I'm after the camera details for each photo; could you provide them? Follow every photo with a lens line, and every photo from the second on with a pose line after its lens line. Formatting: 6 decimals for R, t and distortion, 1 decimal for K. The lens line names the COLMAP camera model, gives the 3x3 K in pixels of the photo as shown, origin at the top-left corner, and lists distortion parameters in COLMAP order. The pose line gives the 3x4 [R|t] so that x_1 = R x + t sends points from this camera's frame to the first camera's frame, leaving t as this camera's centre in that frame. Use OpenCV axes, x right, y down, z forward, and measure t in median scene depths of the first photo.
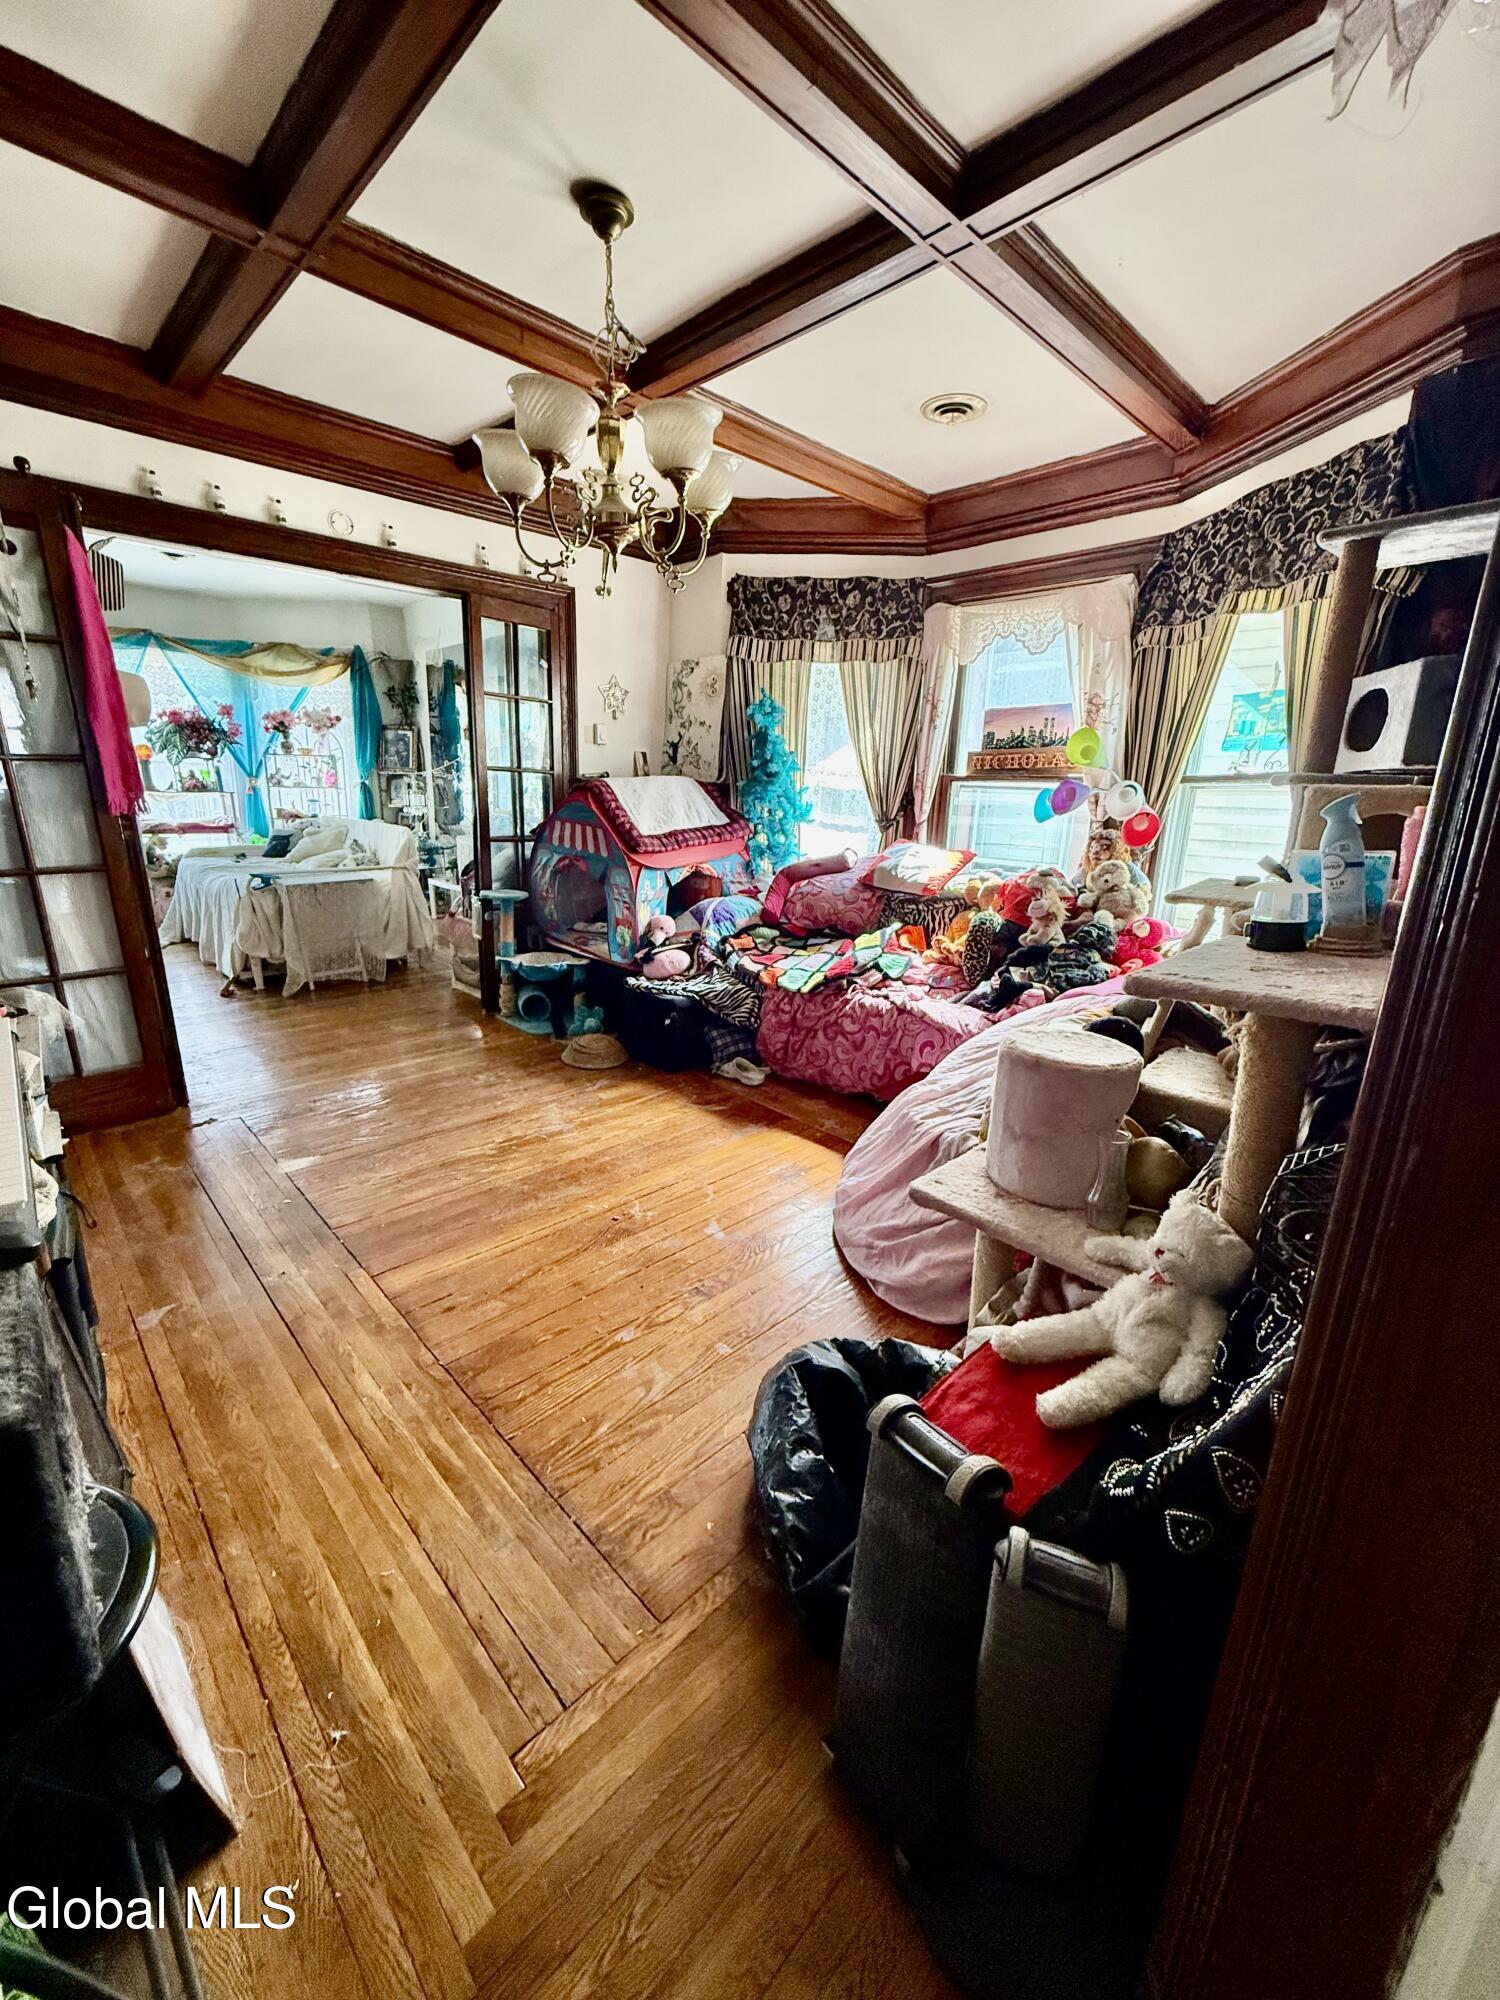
lens RADIAL K [[795.4, 0, 752.1], [0, 795.4, 997.5], [0, 0, 1]] dist [0.001954, 0.000671]
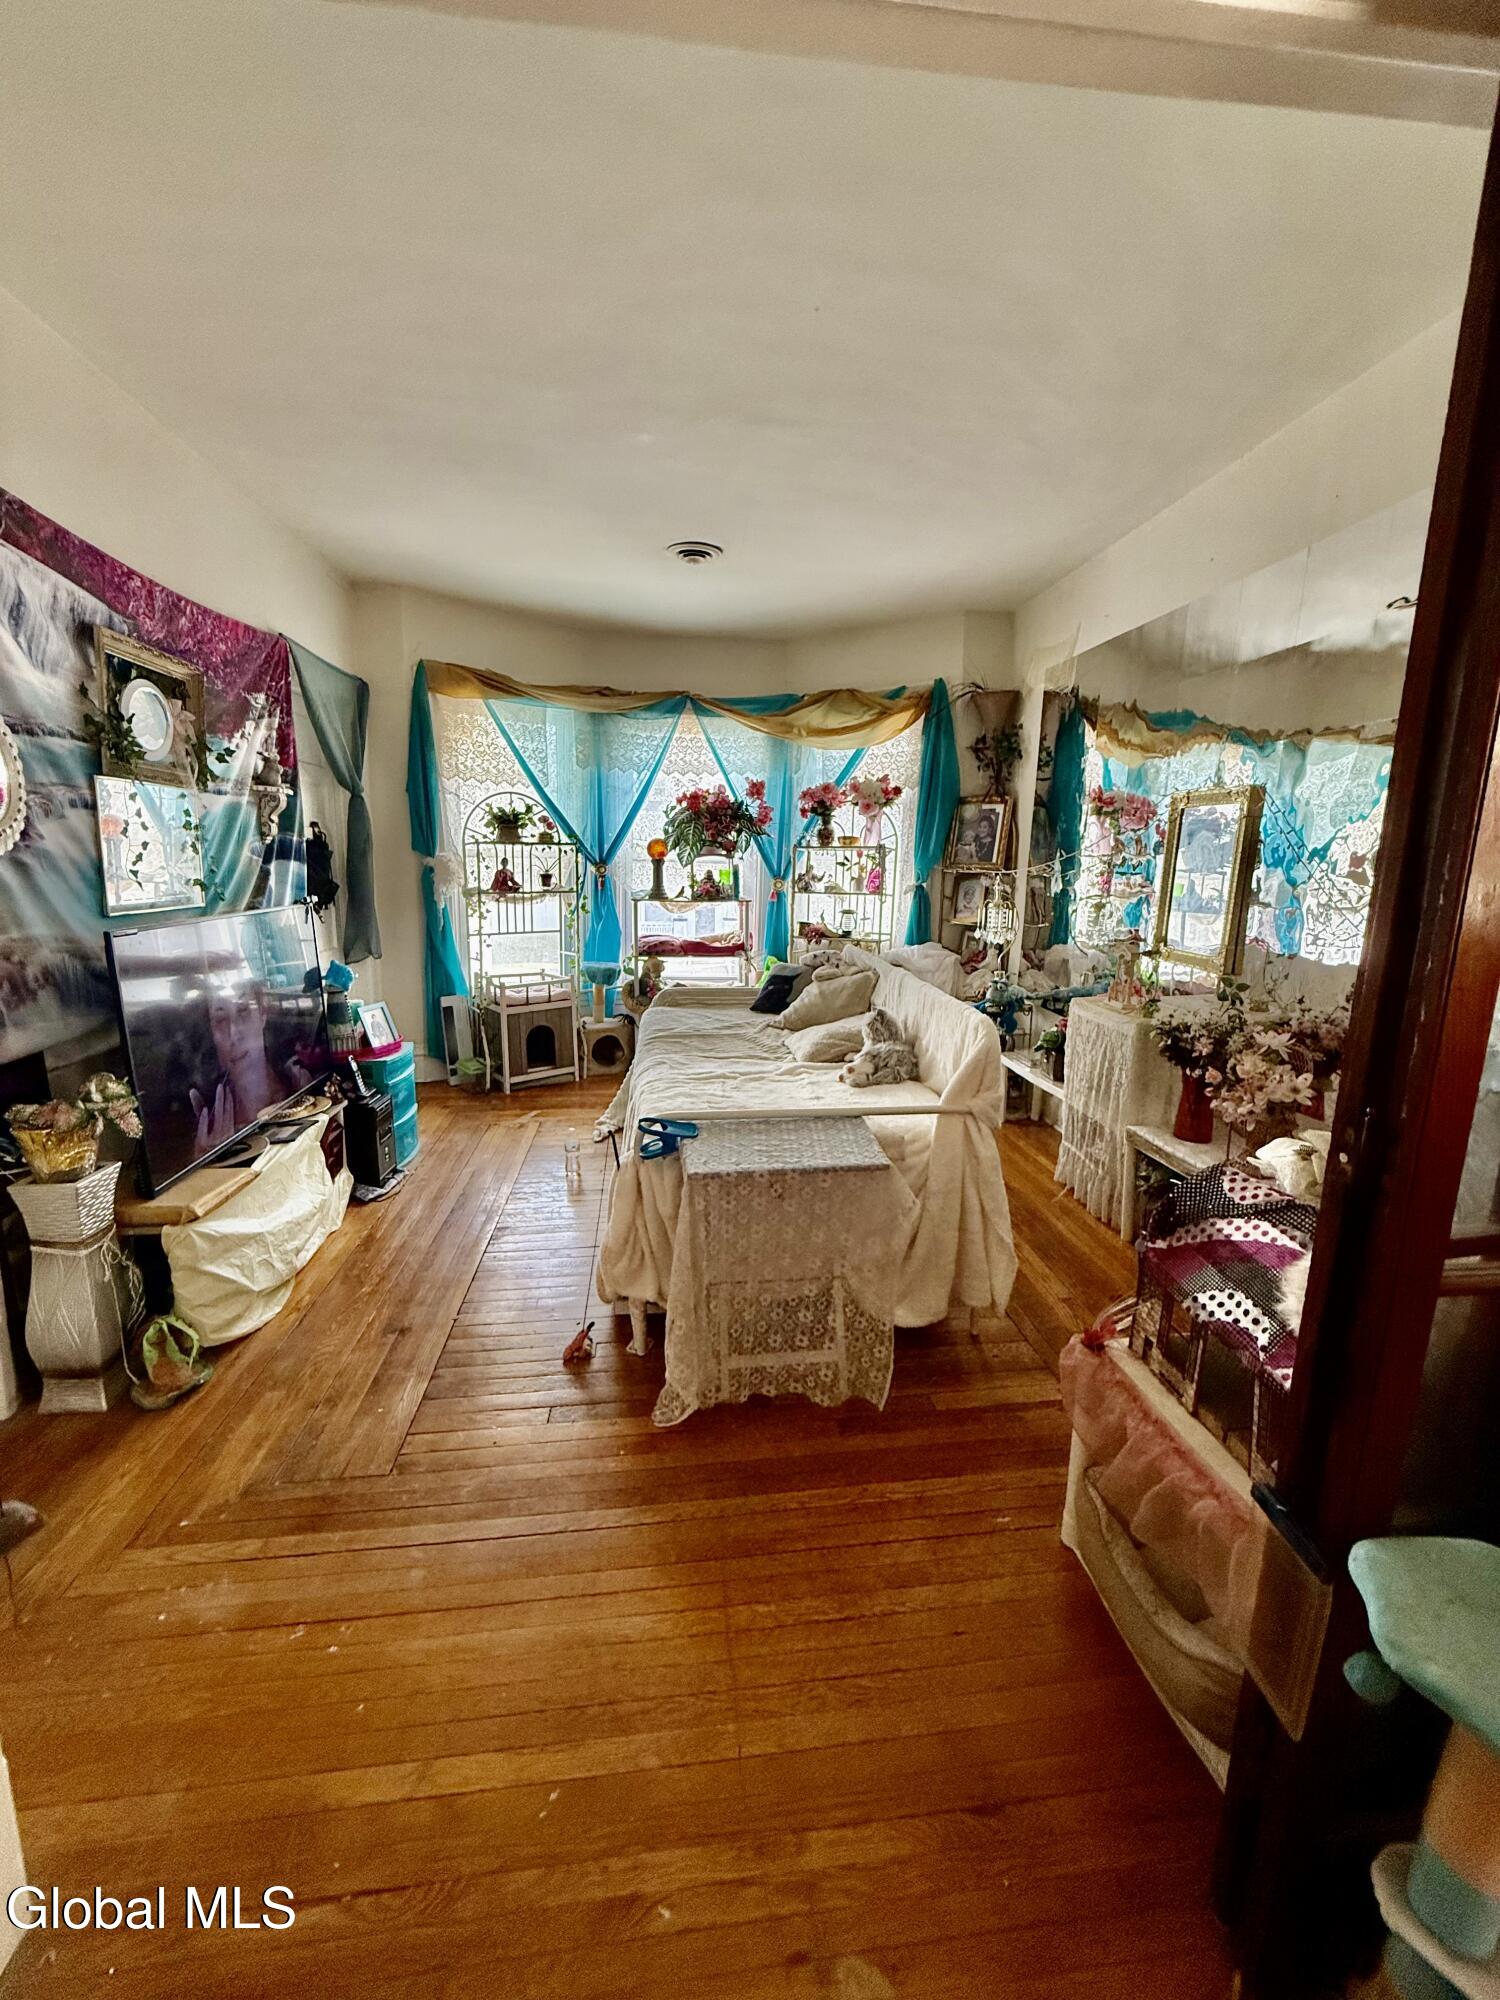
lens RADIAL K [[795.4, 0, 754.2], [0, 795.4, 1002.1], [0, 0, 1]] dist [0.001954, 0.000671]
pose [[0.792902, 0.092925, -0.602222, -0.205781], [-0.147852, 0.988109, -0.042198, -0.135654], [0.591139, 0.122499, 0.797213, 0.436045]]
